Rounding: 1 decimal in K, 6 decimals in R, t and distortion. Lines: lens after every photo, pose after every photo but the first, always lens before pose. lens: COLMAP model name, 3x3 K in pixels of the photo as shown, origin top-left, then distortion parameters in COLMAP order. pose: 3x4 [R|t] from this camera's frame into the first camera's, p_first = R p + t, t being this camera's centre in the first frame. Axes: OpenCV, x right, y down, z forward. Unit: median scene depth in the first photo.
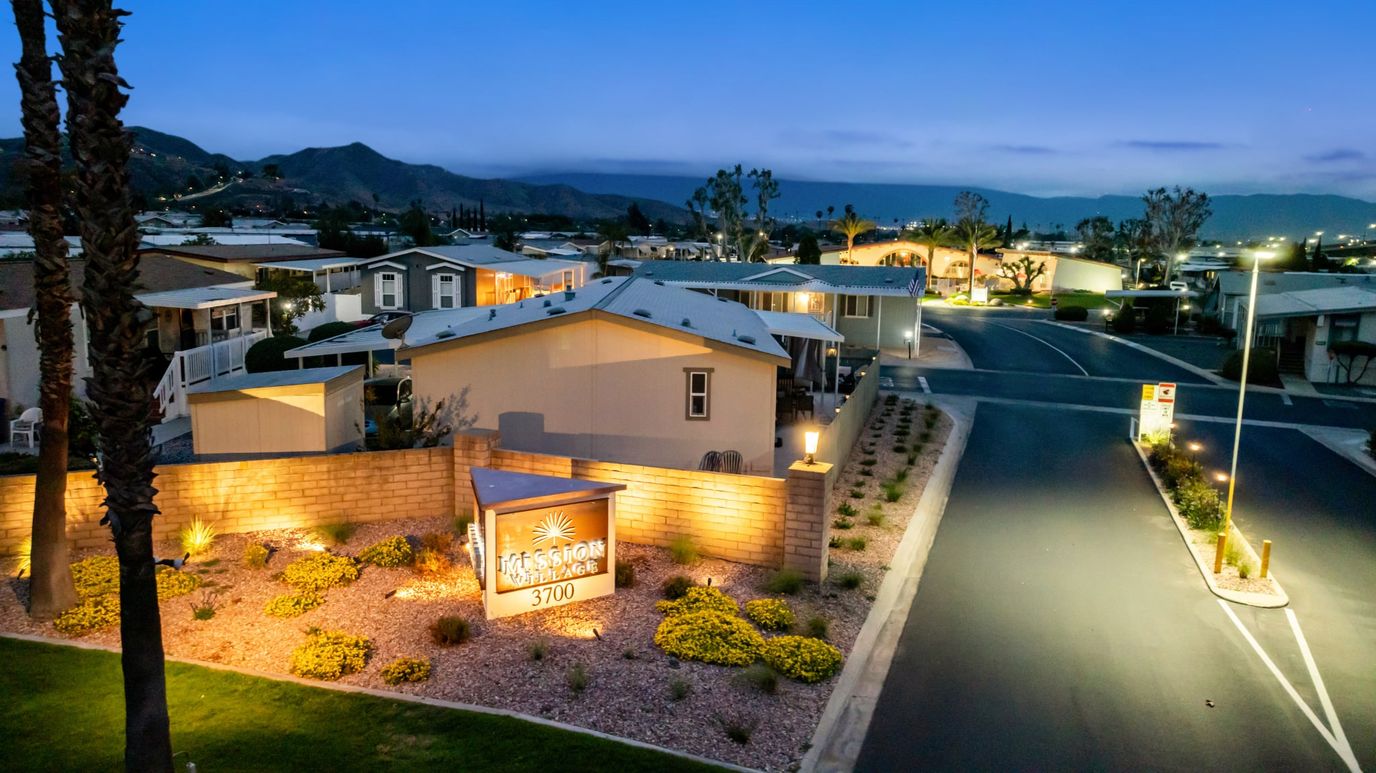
lens RADIAL K [[969.7, 0, 689.2], [0, 969.7, 405.4], [0, 0, 1]] dist [-0.028297, 0.022272]
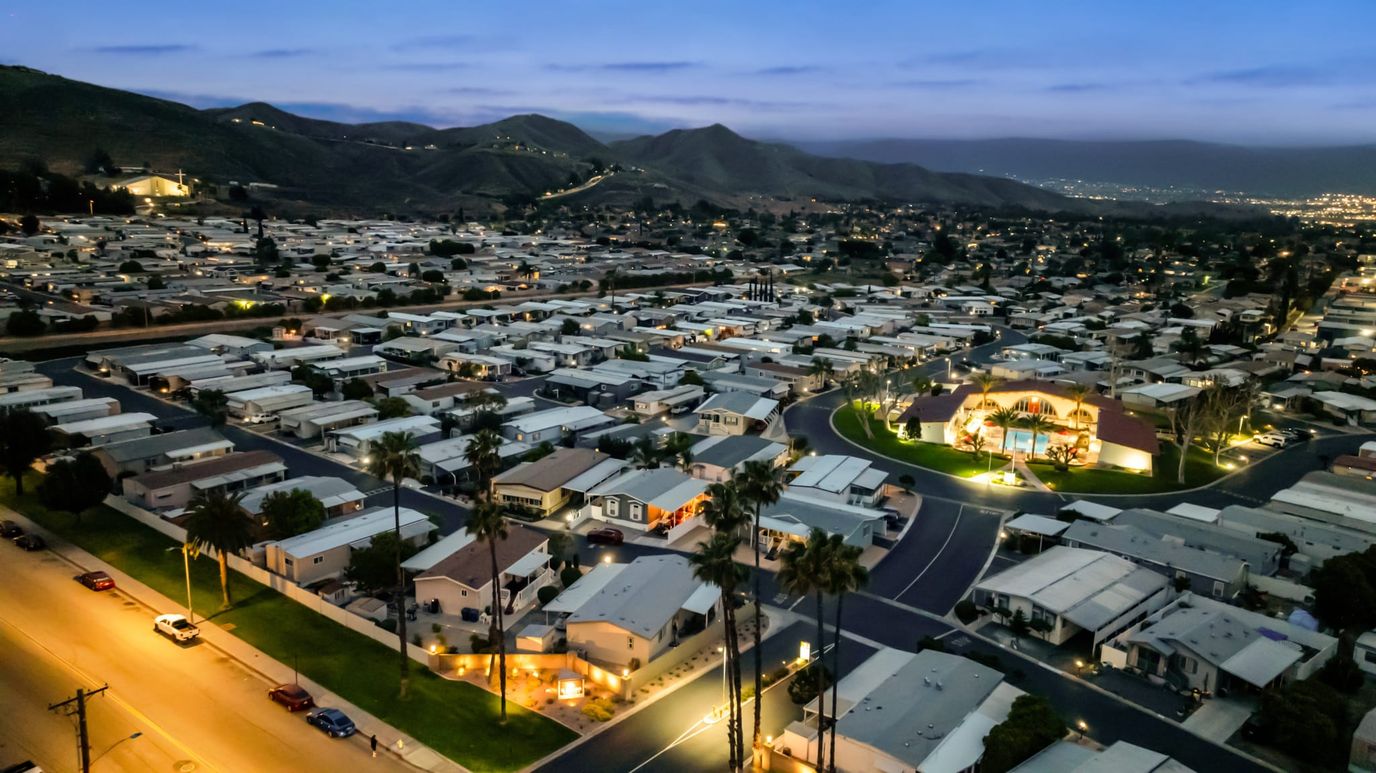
lens RADIAL K [[969.7, 0, 689.2], [0, 969.7, 405.4], [0, 0, 1]] dist [-0.028297, 0.022272]
pose [[0.937885, 0.079617, -0.337686, 0.593086], [-0.067782, 0.996606, 0.046715, -0.469786], [0.340259, -0.020924, 0.940099, -1.044368]]
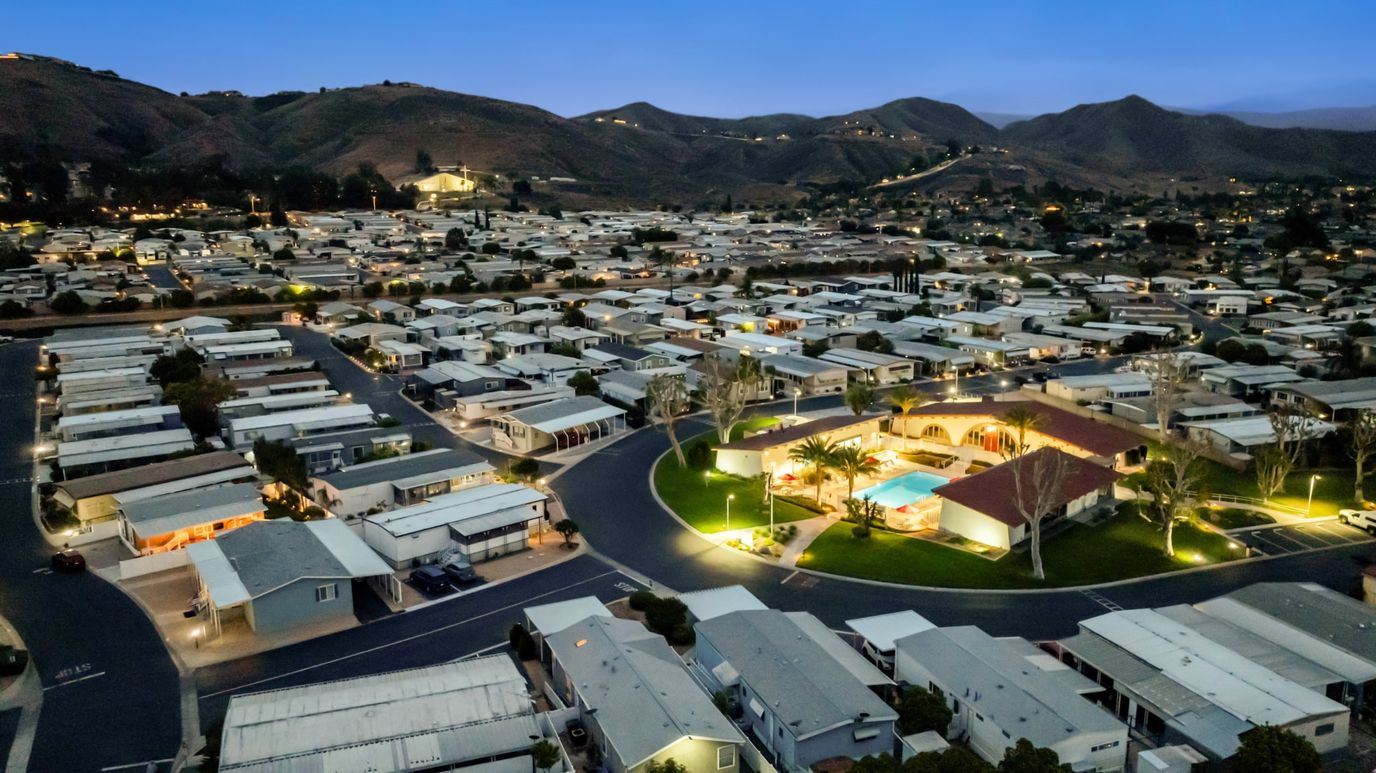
lens RADIAL K [[1034.8, 0, 688.0], [0, 1034.8, 386.5], [0, 0, 1]] dist [-0.019035, 0.003343]
pose [[0.730303, 0.107558, -0.674602, 1.705256], [-0.095368, 0.993909, 0.055226, -0.580266], [0.676433, 0.024004, 0.736113, 0.269819]]
